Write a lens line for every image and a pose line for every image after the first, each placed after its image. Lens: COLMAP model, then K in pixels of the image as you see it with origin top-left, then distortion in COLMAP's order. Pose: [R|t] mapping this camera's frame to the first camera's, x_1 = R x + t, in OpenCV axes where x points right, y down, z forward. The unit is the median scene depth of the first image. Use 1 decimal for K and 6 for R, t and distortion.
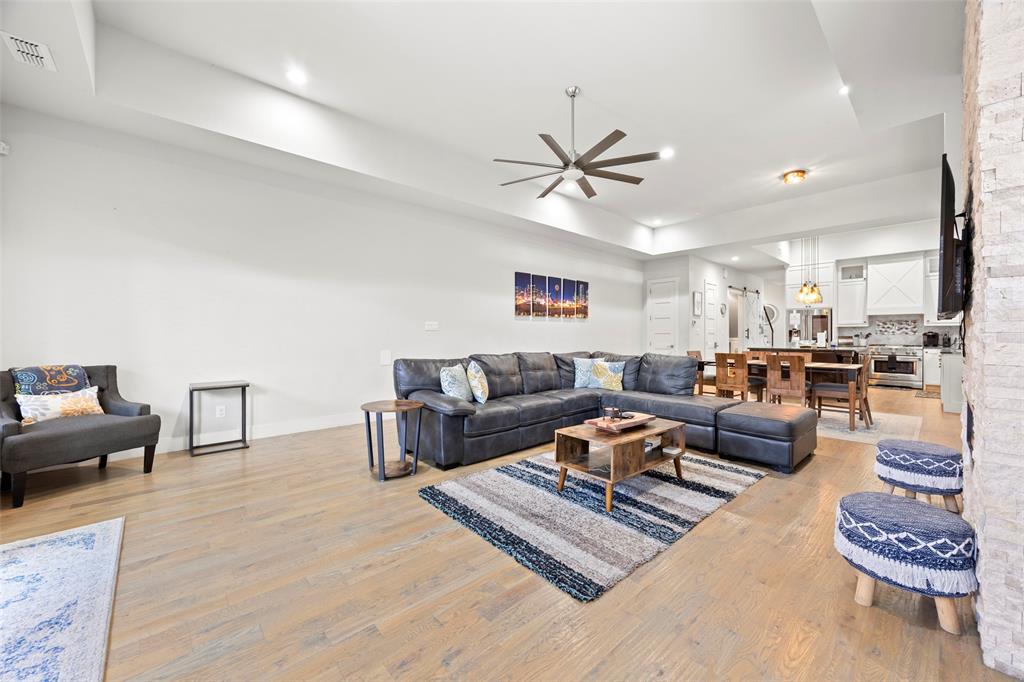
lens RADIAL K [[394.0, 0, 513.9], [0, 394.0, 335.8], [0, 0, 1]] dist [-0.000377, 0.000098]
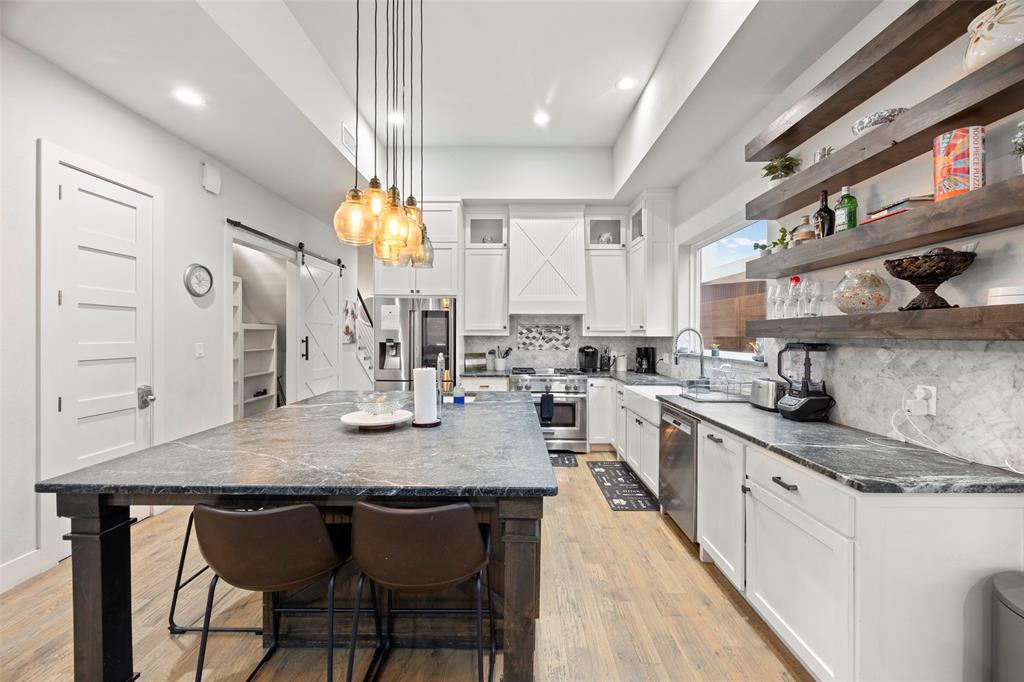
lens RADIAL K [[394.0, 0, 513.9], [0, 394.0, 335.8], [0, 0, 1]] dist [-0.000377, 0.000098]
pose [[0.676001, -0.002219, 0.736897, 0.951919], [-0.001850, 0.999987, 0.004709, -0.048522], [-0.736898, -0.004546, 0.675989, 1.182910]]
